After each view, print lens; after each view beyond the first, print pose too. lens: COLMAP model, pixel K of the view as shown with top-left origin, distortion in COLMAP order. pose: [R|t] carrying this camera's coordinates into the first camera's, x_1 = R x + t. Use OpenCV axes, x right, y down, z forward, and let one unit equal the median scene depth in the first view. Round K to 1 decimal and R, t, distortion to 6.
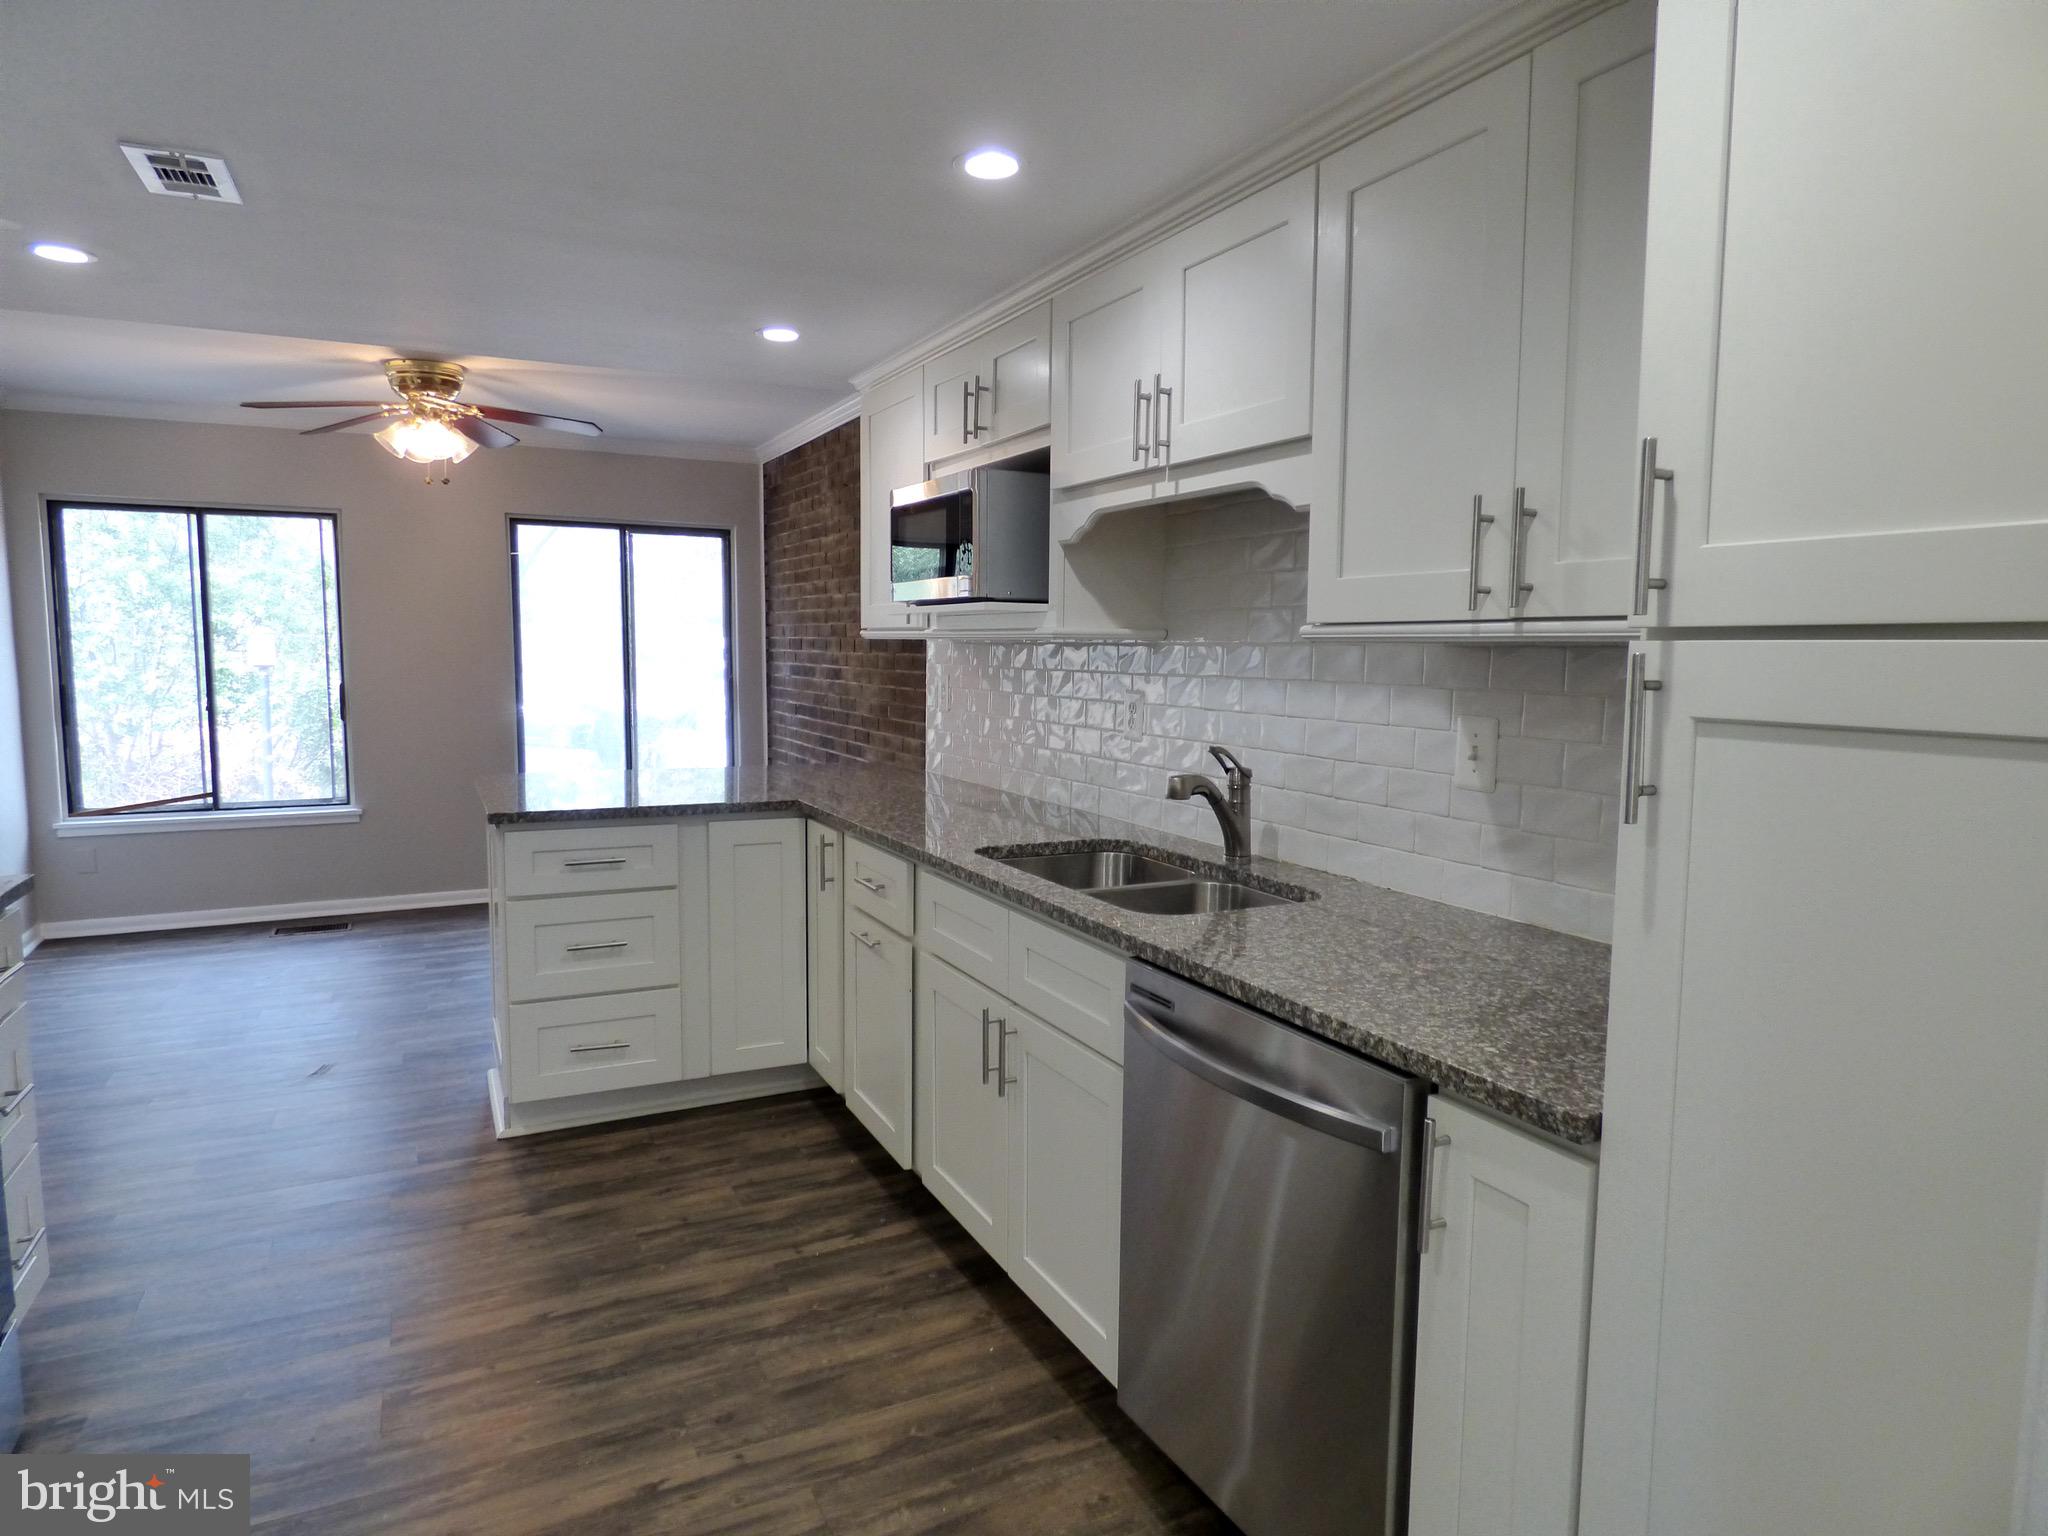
lens RADIAL K [[1227.8, 0, 1028.0], [0, 1227.8, 767.3], [0, 0, 1]] dist [-0.014367, 0.004037]
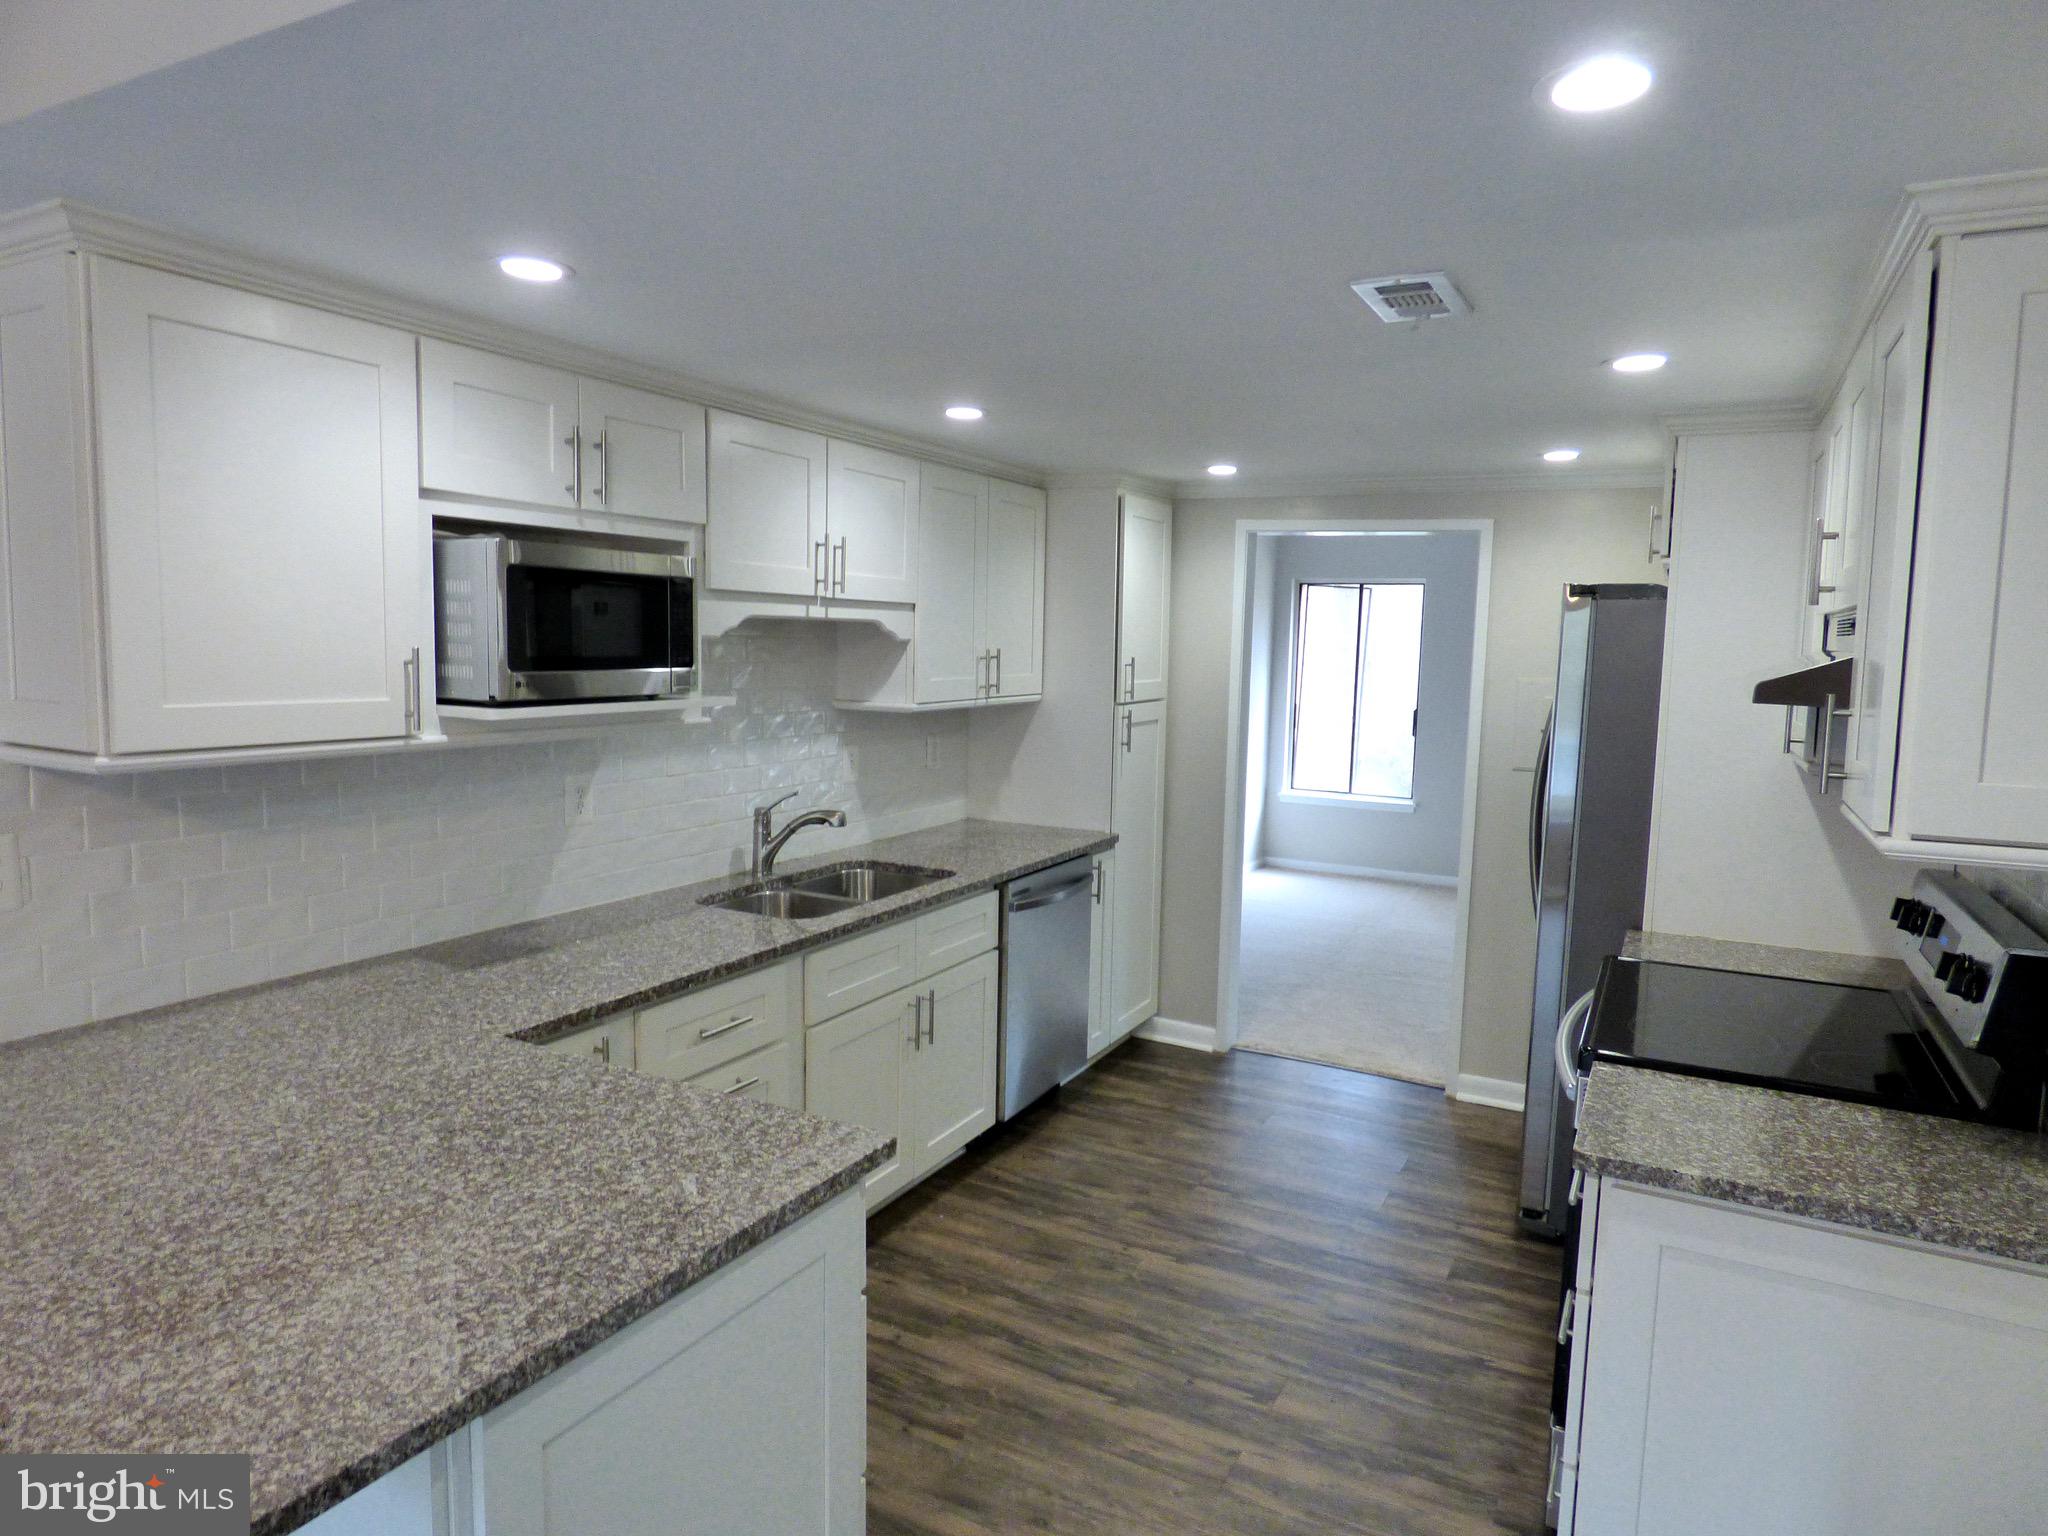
lens RADIAL K [[1227.8, 0, 1014.6], [0, 1227.8, 765.5], [0, 0, 1]] dist [-0.014367, 0.004037]
pose [[-0.565504, -0.107600, 0.817696, -0.880166], [0.059181, 0.983603, 0.170360, -0.209600], [-0.822619, 0.144731, -0.549864, 1.207717]]
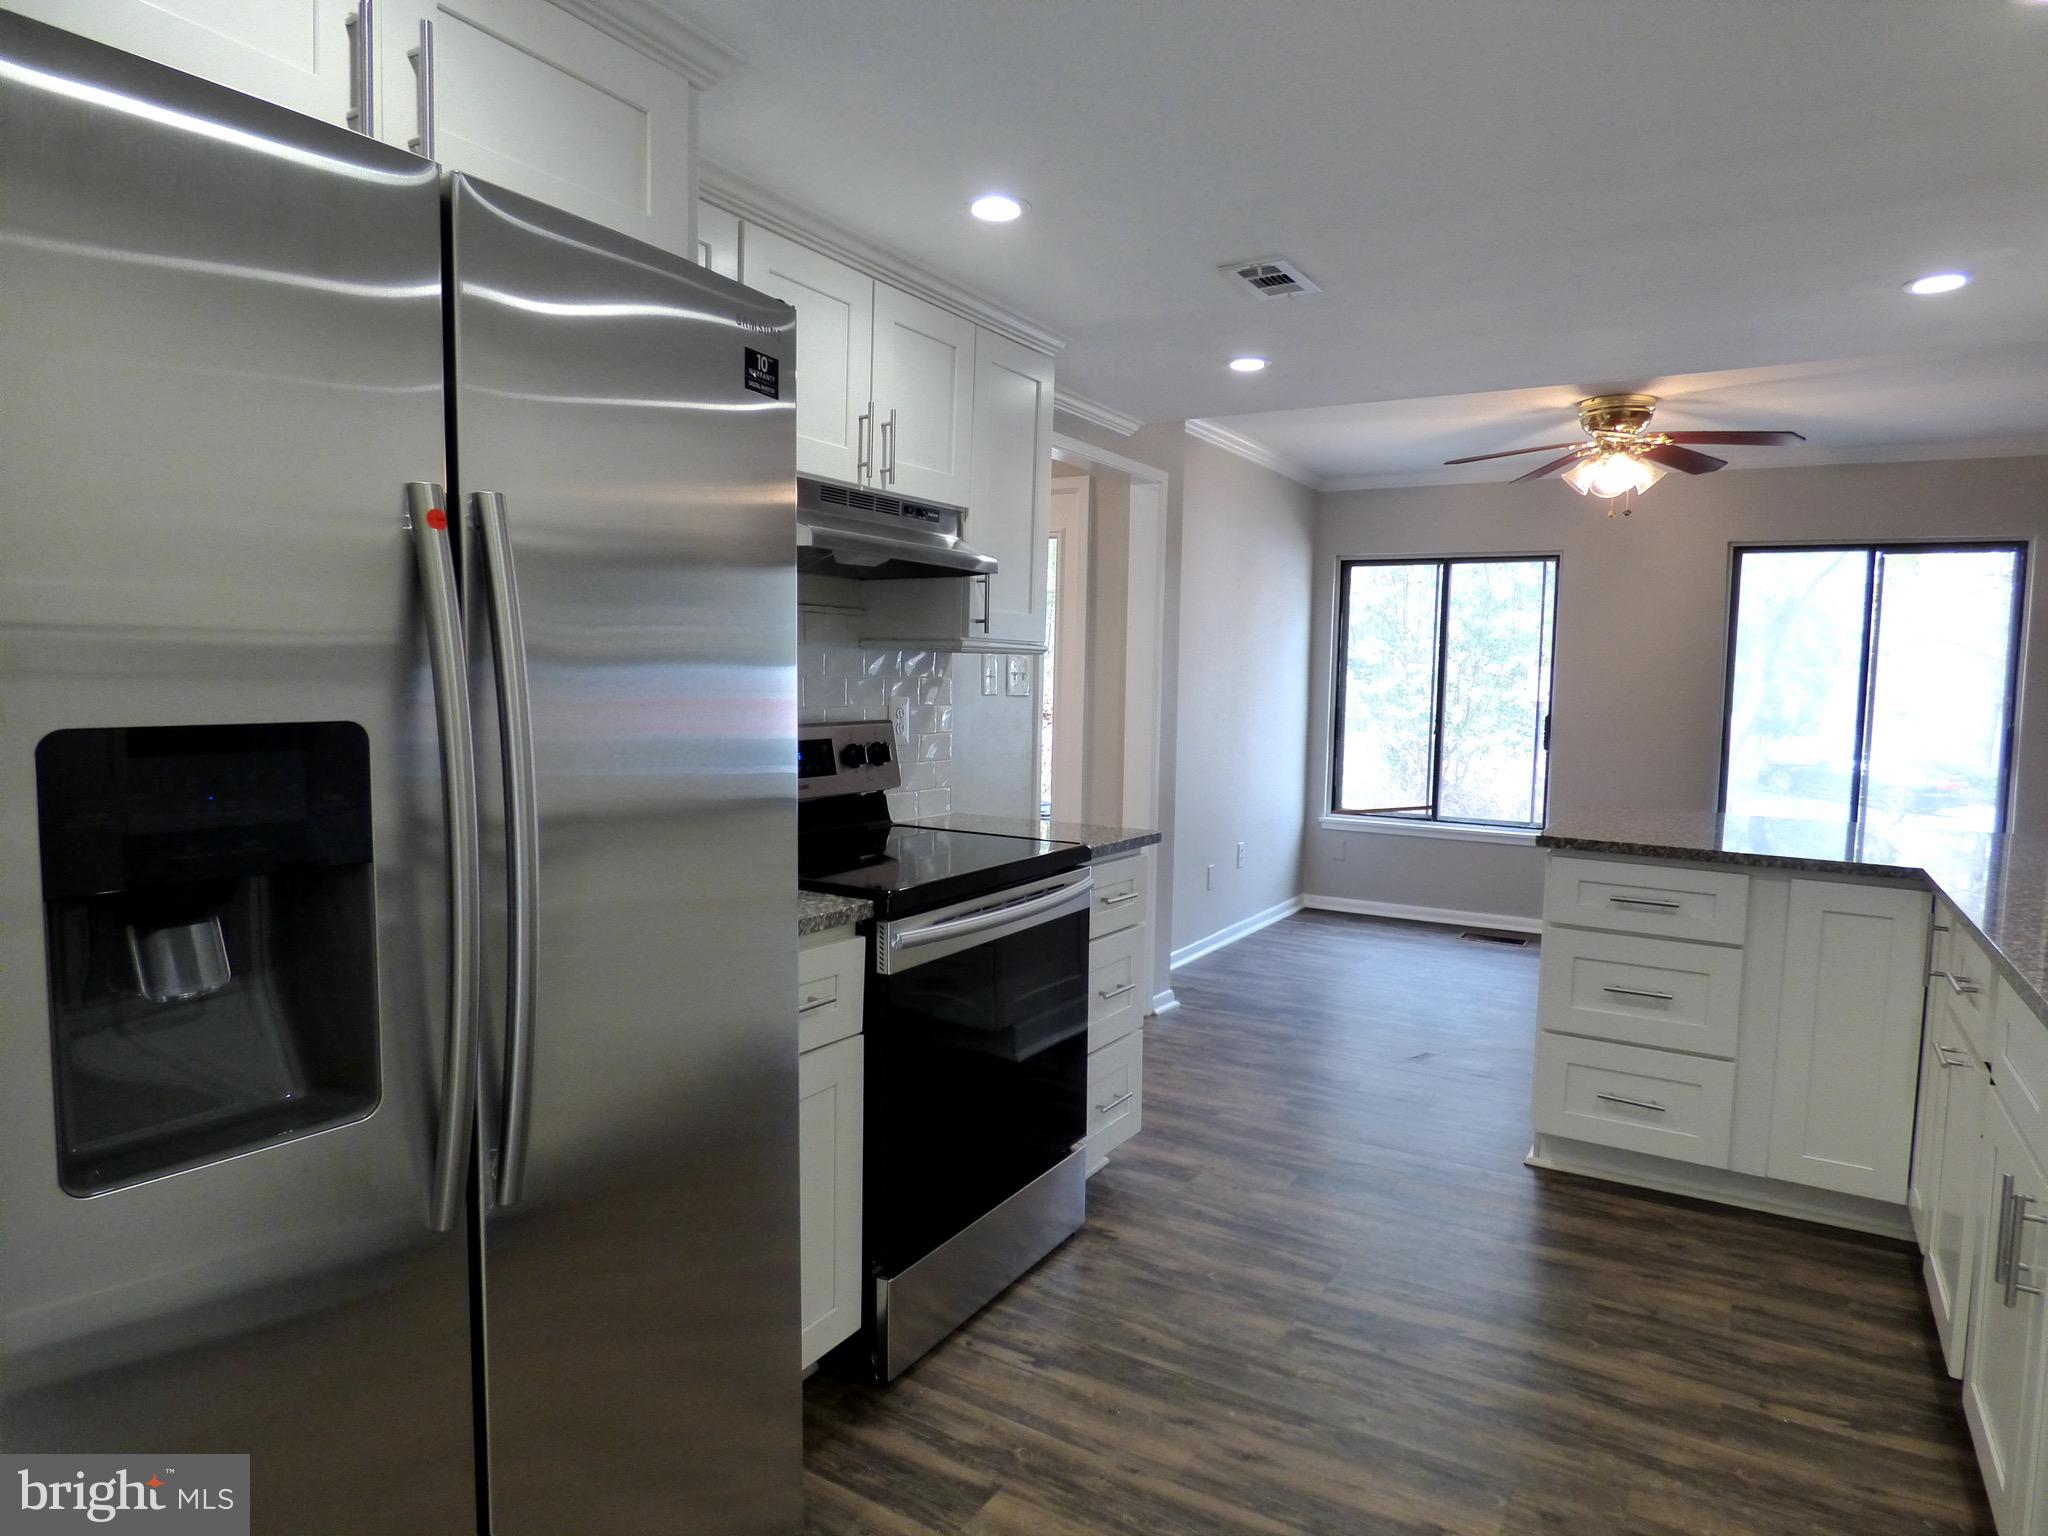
lens RADIAL K [[1227.8, 0, 1035.7], [0, 1227.8, 766.5], [0, 0, 1]] dist [-0.014367, 0.004037]
pose [[0.538653, 0.068085, -0.839773, 0.173117], [-0.101697, 0.994696, 0.015414, 0.008048], [0.836368, 0.077100, 0.542720, 0.105882]]
